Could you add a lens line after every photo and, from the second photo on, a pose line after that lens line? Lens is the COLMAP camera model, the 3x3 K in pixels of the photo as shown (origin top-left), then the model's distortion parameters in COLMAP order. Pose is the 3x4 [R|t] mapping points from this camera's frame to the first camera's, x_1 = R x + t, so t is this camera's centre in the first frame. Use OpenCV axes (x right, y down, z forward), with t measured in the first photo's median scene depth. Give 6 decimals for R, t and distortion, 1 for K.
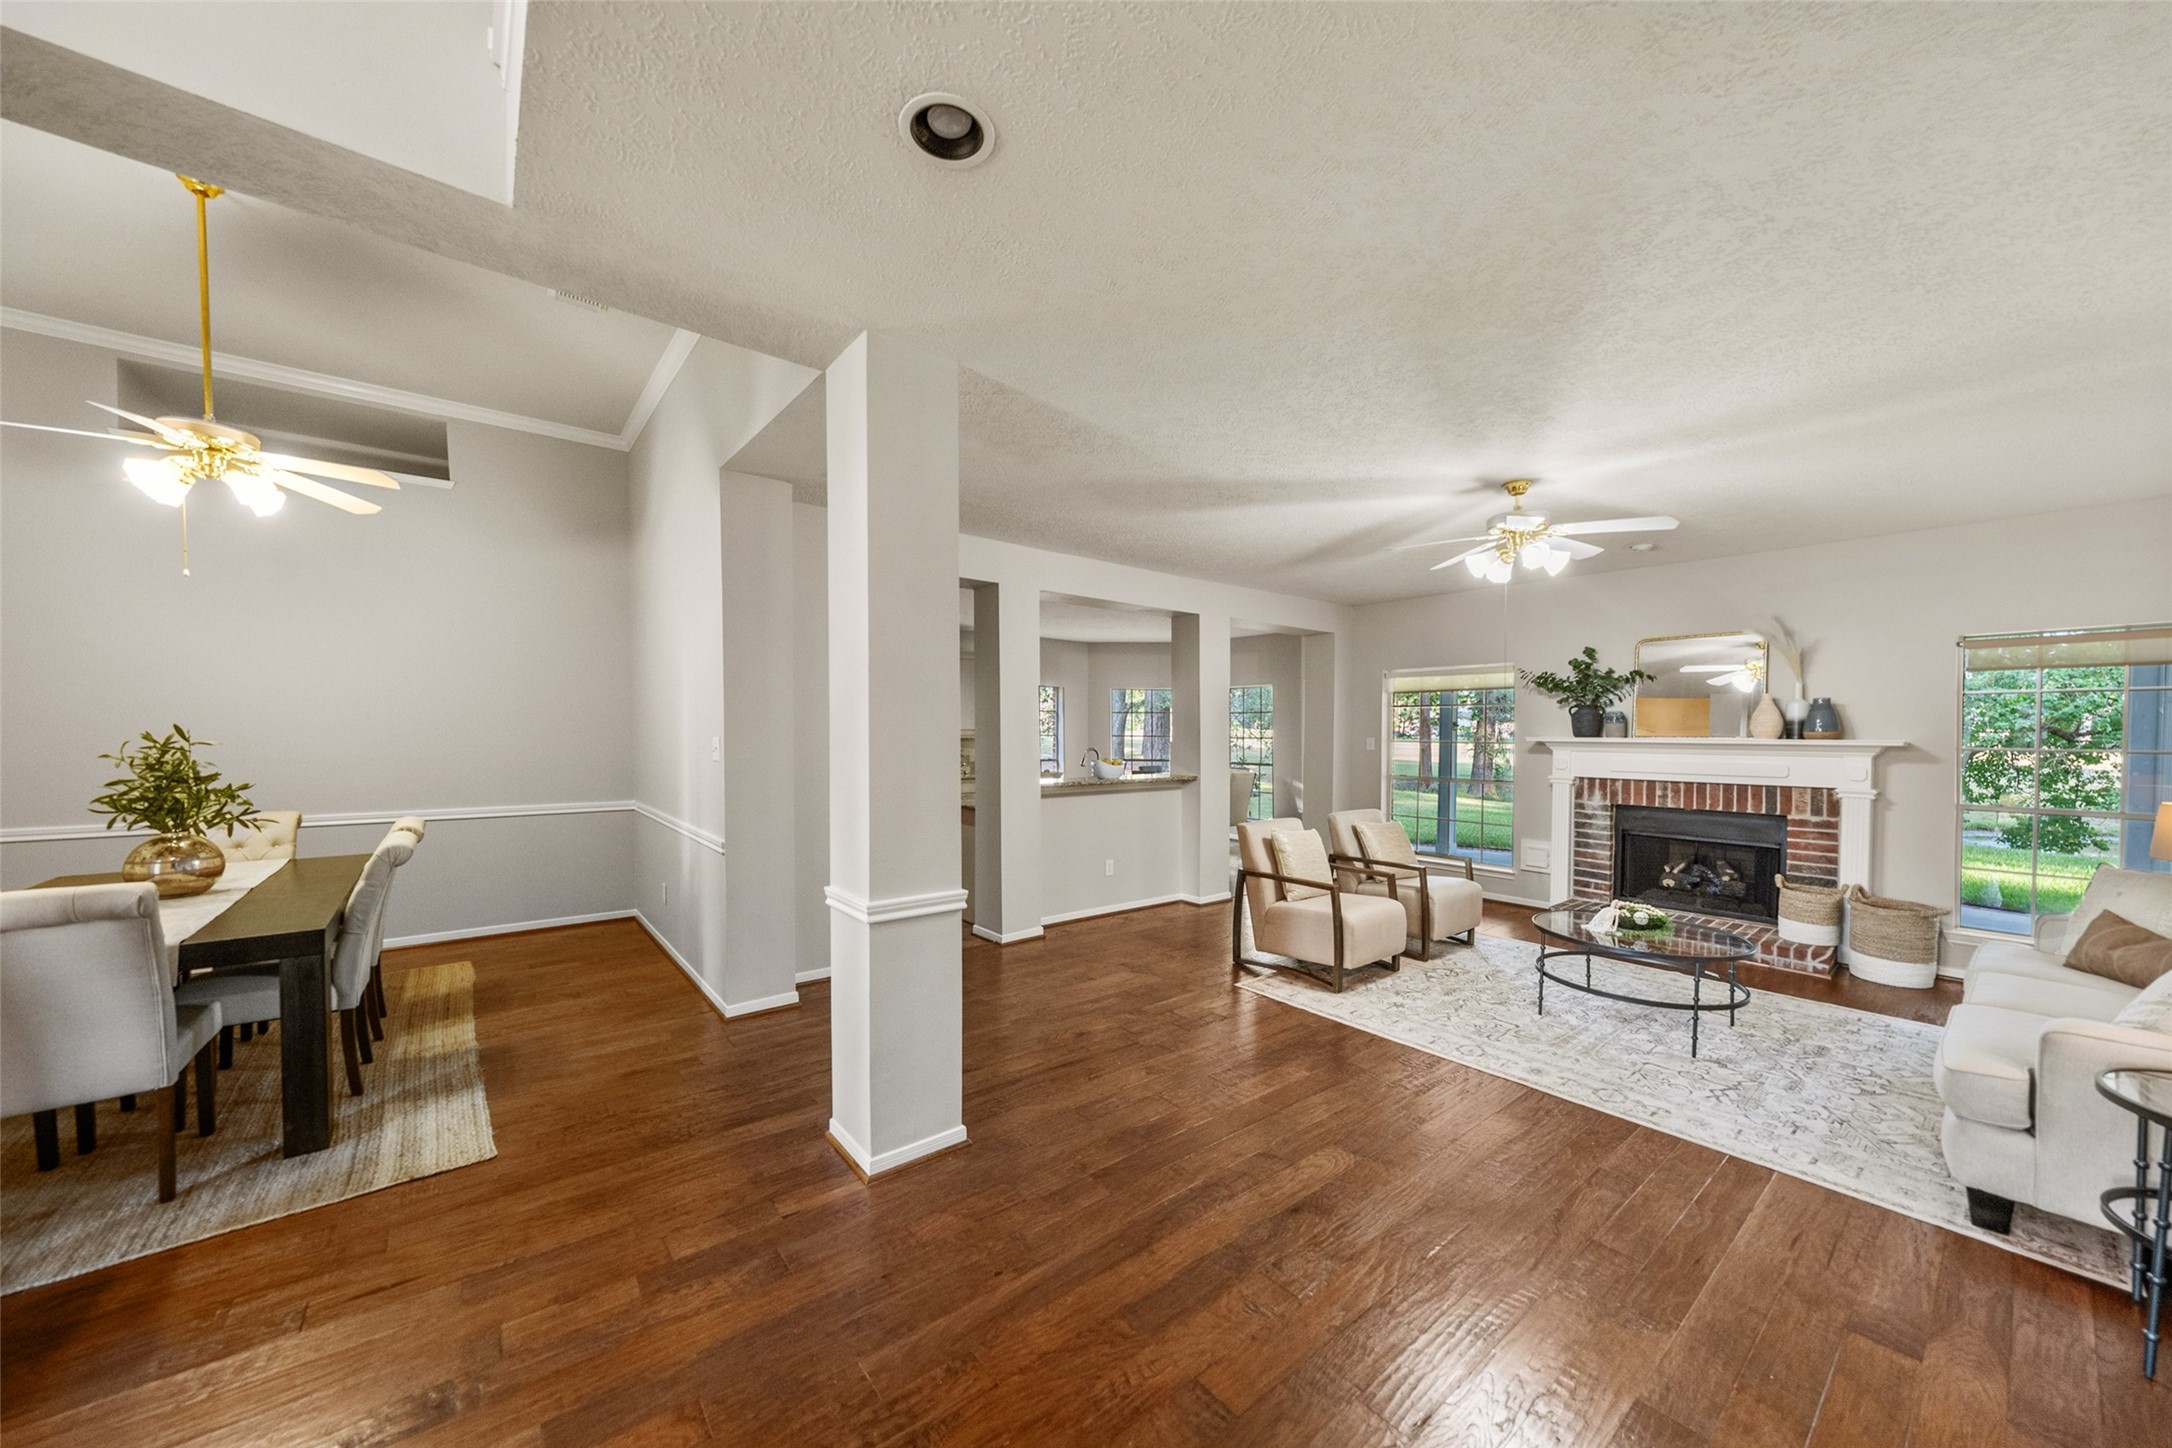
lens RADIAL K [[765.1, 0, 1063.7], [0, 765.1, 736.2], [0, 0, 1]] dist [-0.000117, 0.000100]
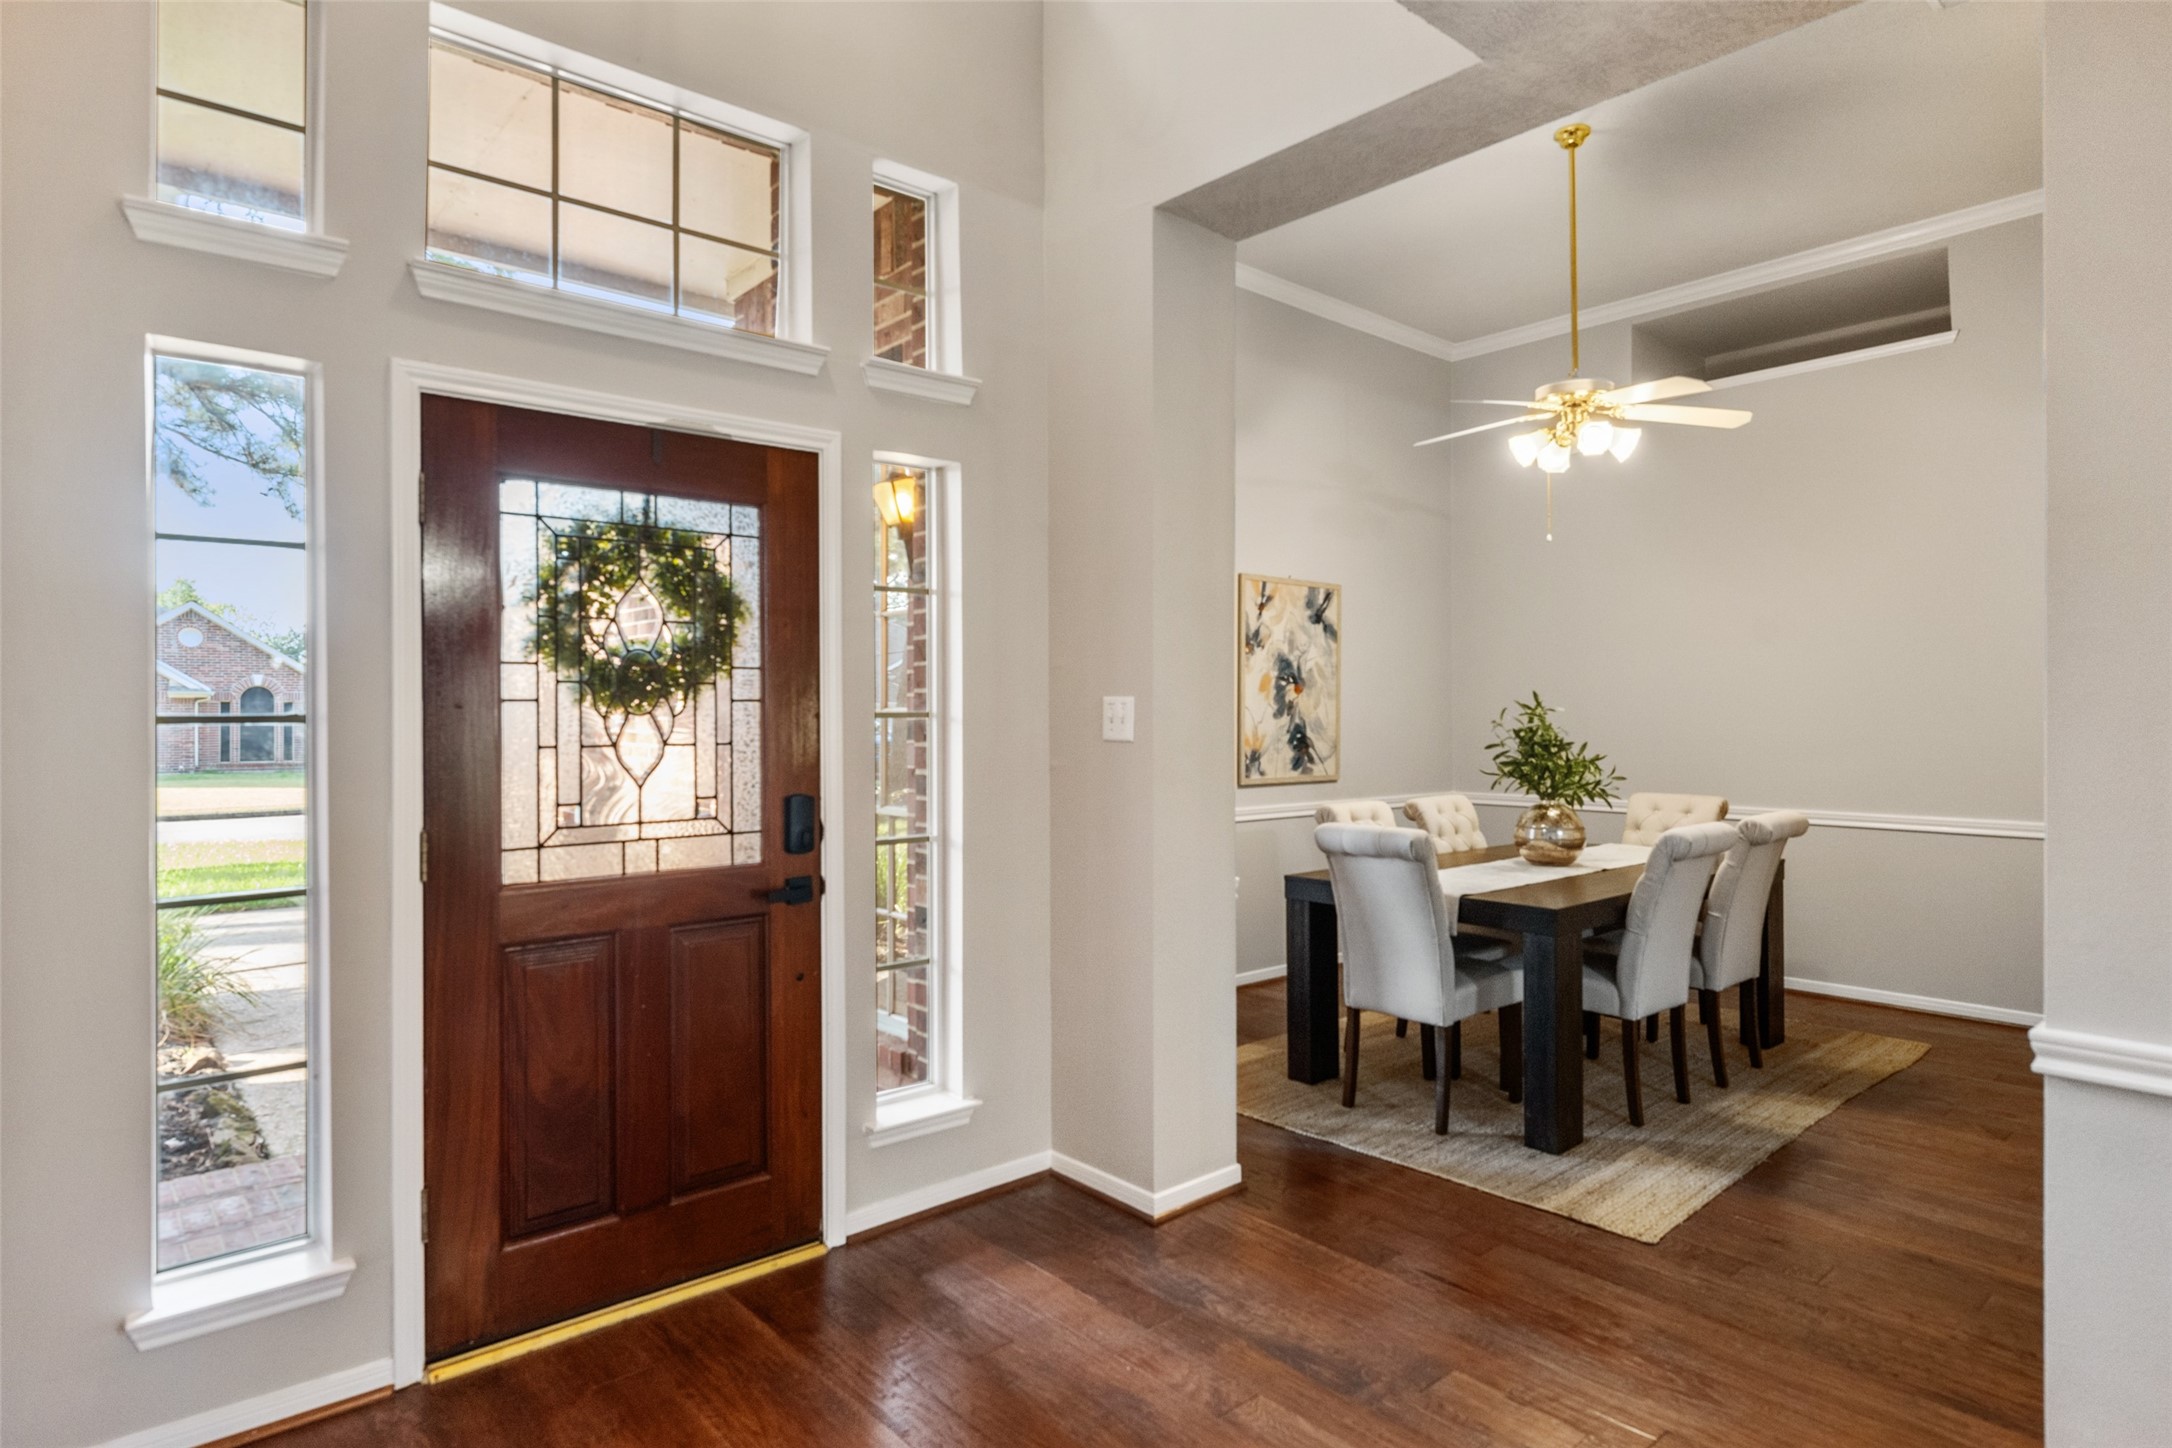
lens RADIAL K [[1192.3, 0, 1080.0], [0, 1192.3, 710.2], [0, 0, 1]] dist [0.006964, -0.000256]
pose [[0.050444, -0.011842, -0.998657, 0.231344], [-0.005894, 0.999909, -0.012155, 0.019105], [0.998709, 0.006499, 0.050370, 0.199932]]
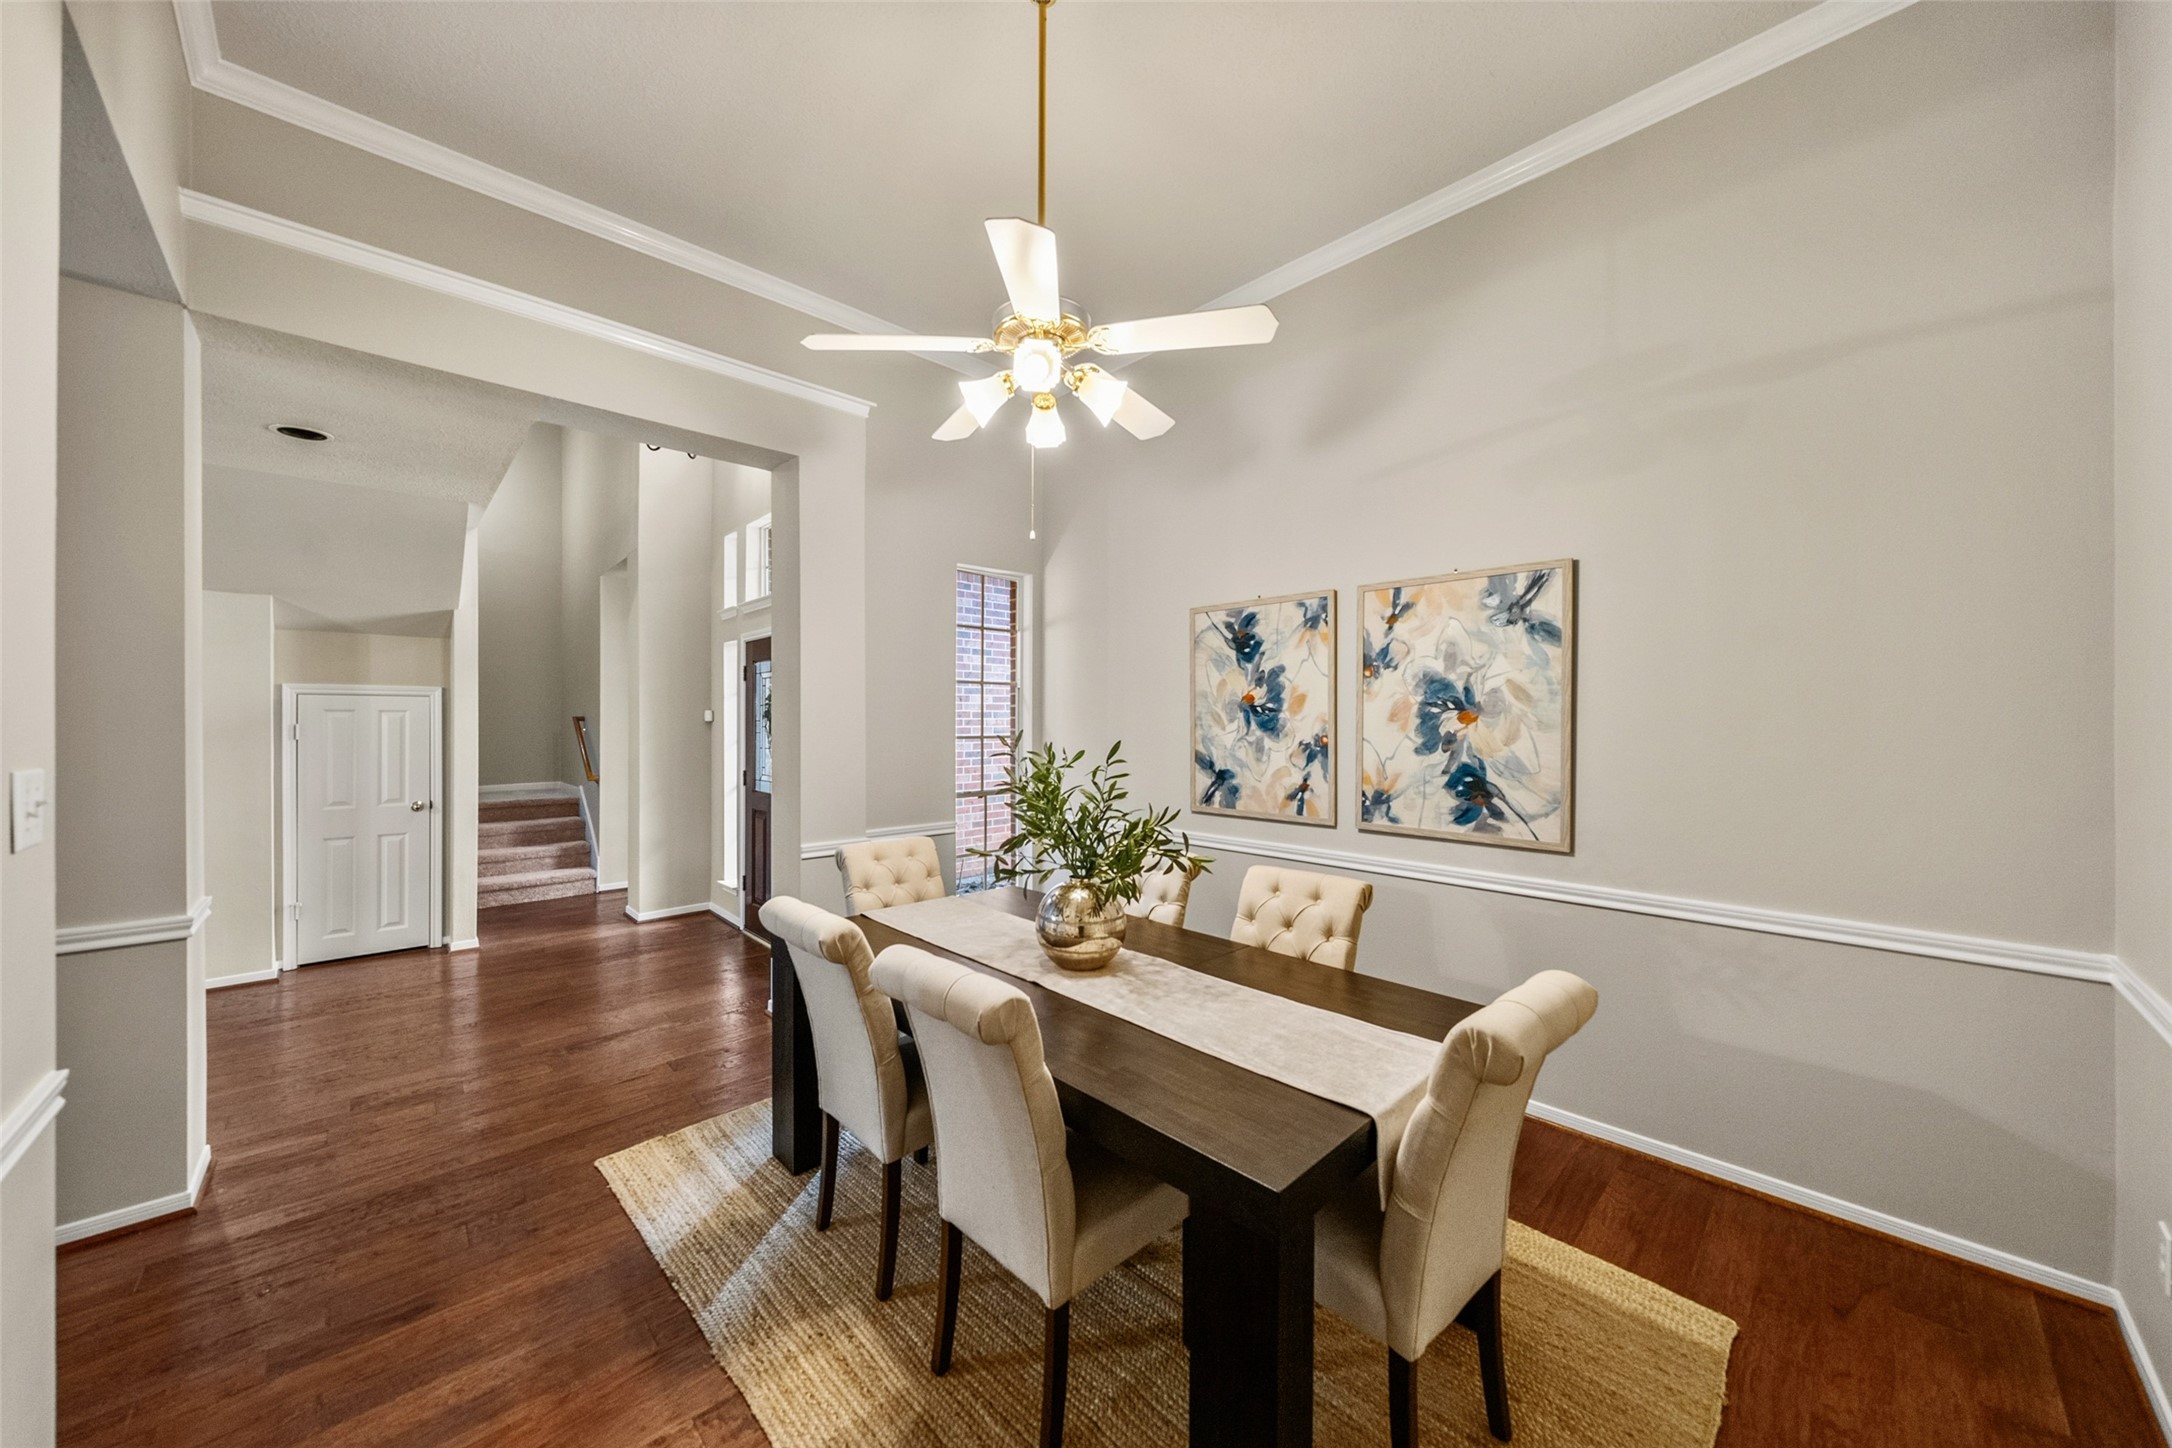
lens RADIAL K [[754.2, 0, 1072.8], [0, 754.2, 721.3], [0, 0, 1]] dist [-0.001452, -0.000052]
pose [[-0.996110, -0.007270, -0.087818, -0.692528], [-0.008092, 0.999927, 0.009008, -0.021294], [0.087746, 0.009683, -0.996096, 1.103064]]
